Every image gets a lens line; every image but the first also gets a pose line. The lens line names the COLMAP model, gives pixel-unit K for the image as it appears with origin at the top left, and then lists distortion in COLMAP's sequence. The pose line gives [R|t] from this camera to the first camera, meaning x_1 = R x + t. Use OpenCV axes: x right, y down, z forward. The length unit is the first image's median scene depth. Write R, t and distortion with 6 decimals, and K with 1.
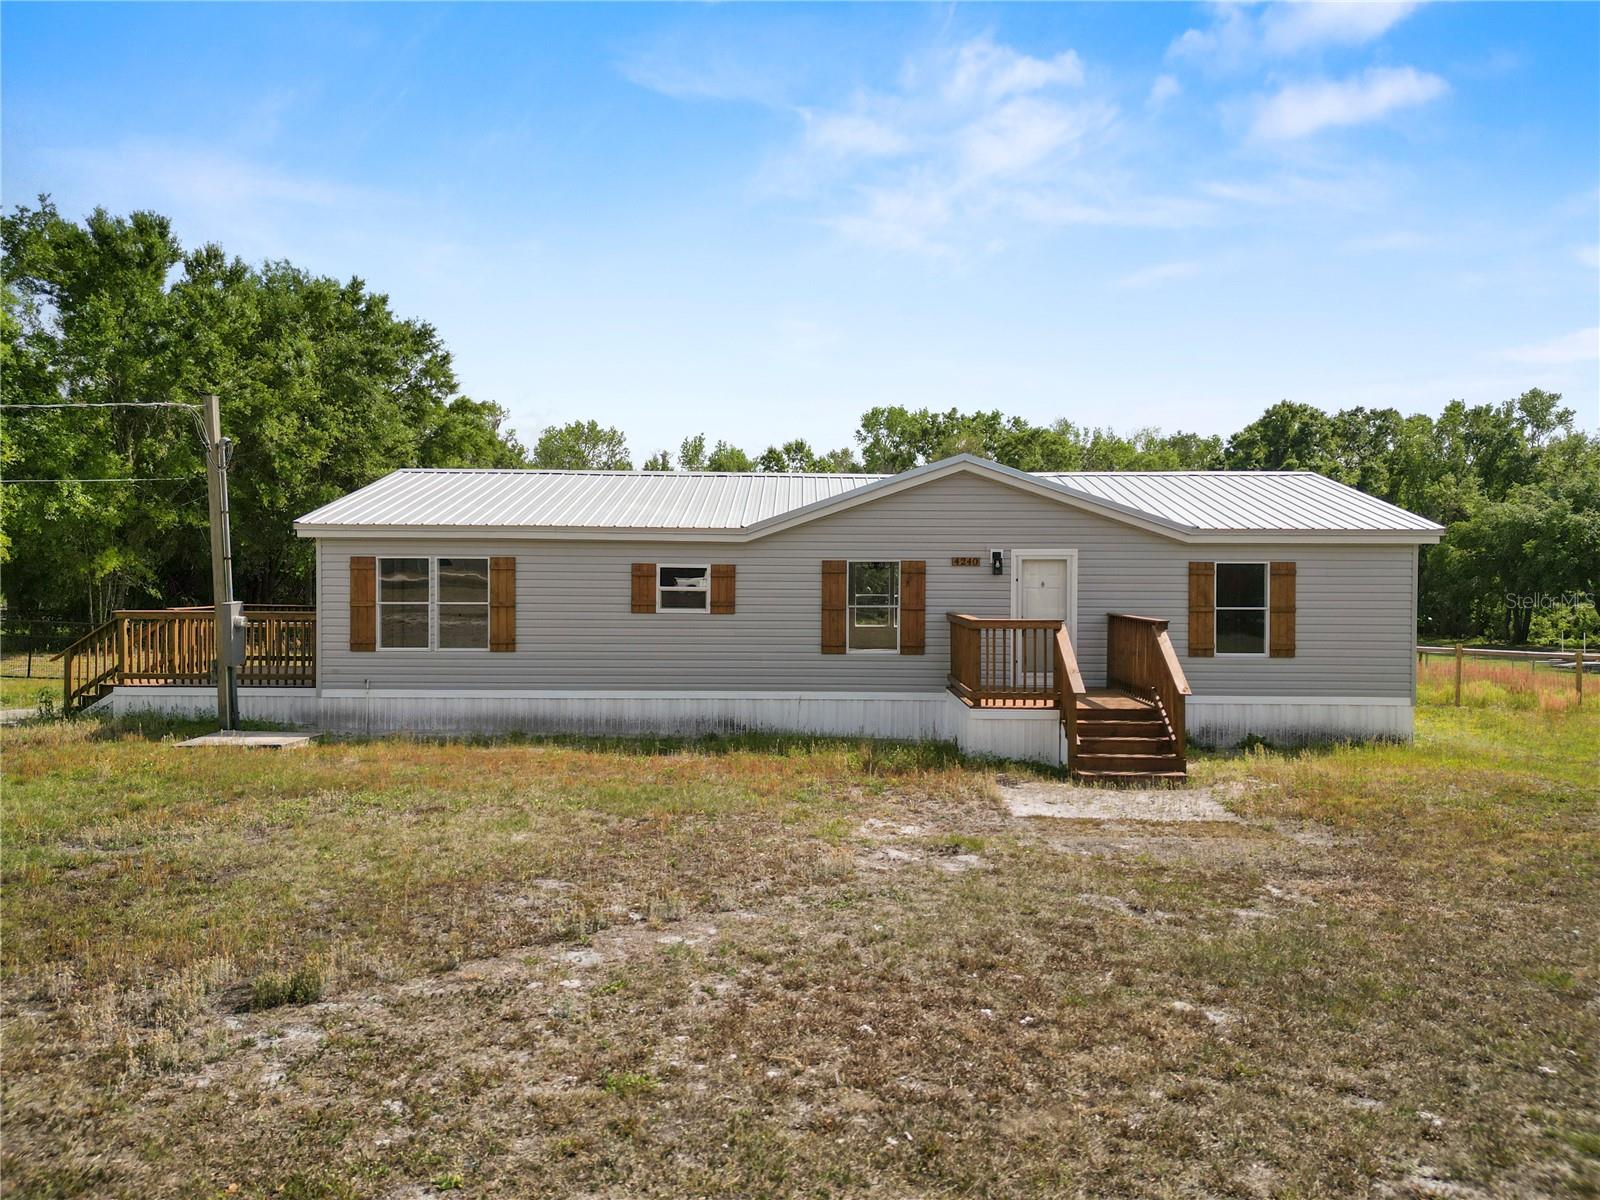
lens RADIAL K [[1113.4, 0, 796.2], [0, 1113.4, 587.6], [0, 0, 1]] dist [0.052707, -0.044229]
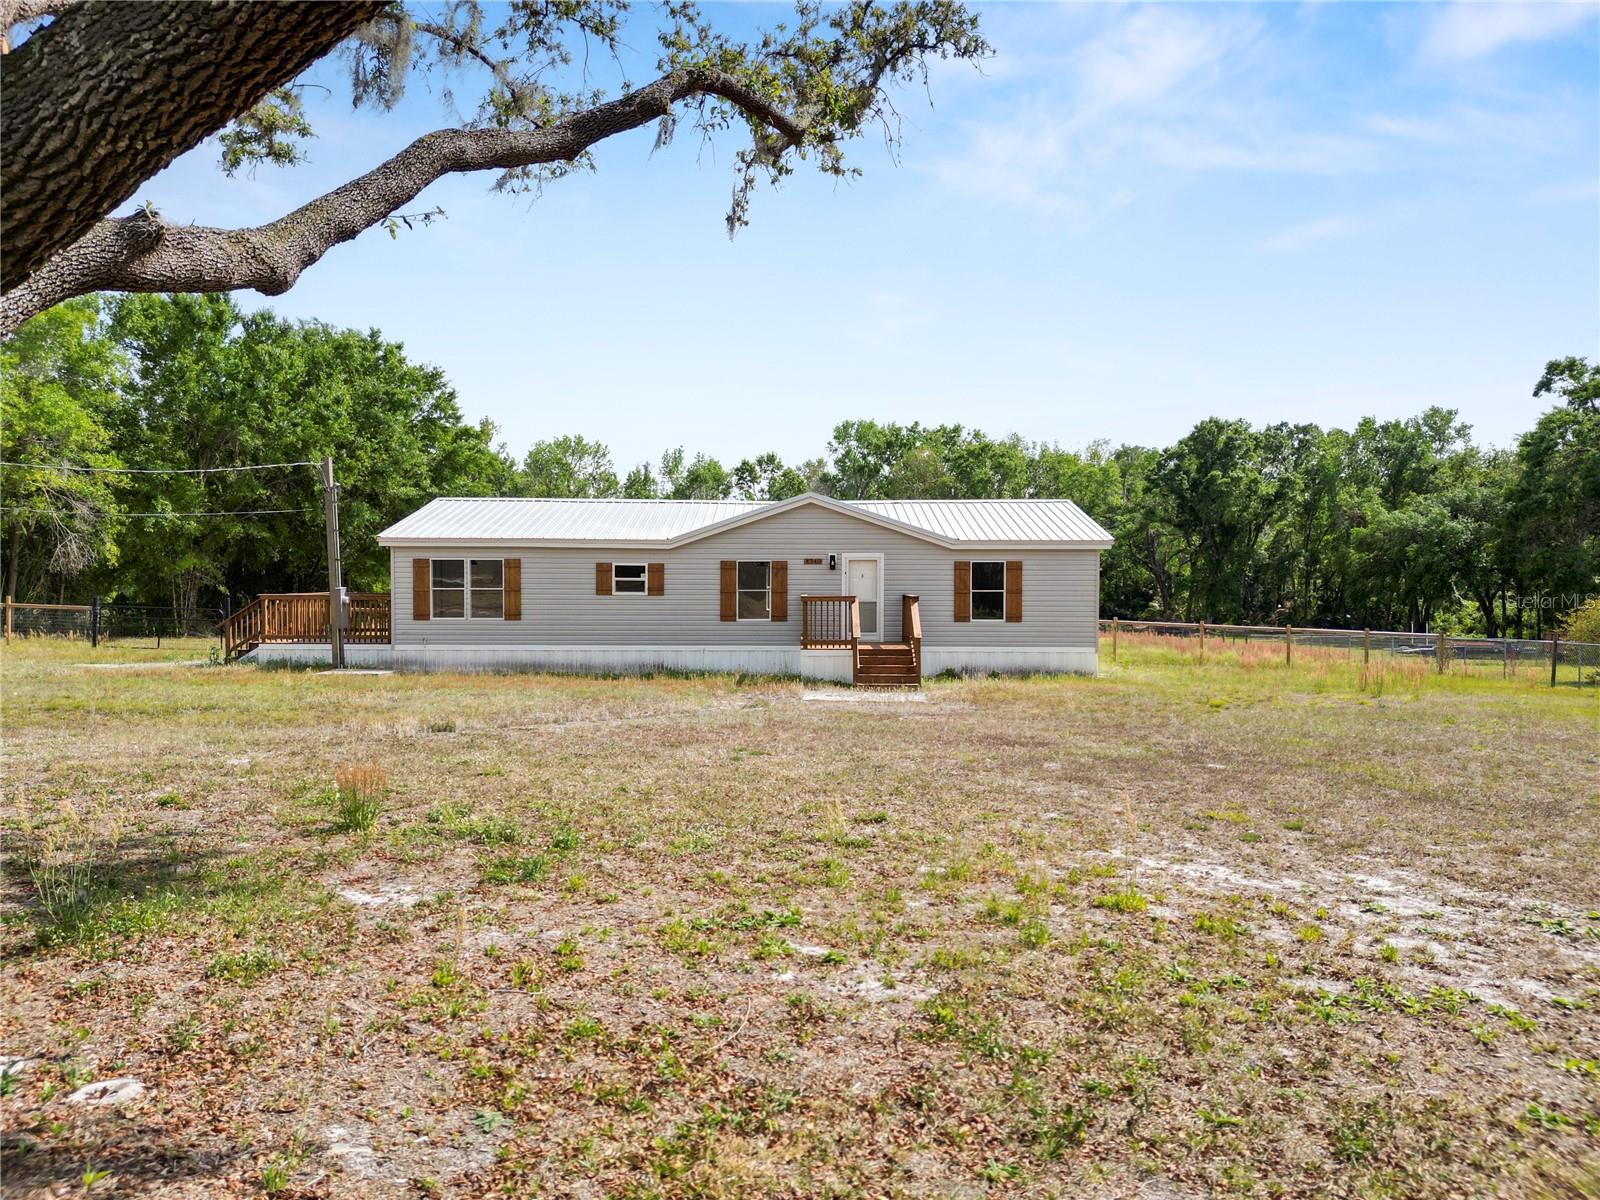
lens RADIAL K [[1113.4, 0, 801.4], [0, 1113.4, 614.4], [0, 0, 1]] dist [0.052707, -0.044229]
pose [[0.999911, -0.003050, 0.013023, 0.059436], [0.002795, 0.999804, 0.019600, 0.010298], [-0.013080, -0.019562, 0.999723, -0.280101]]
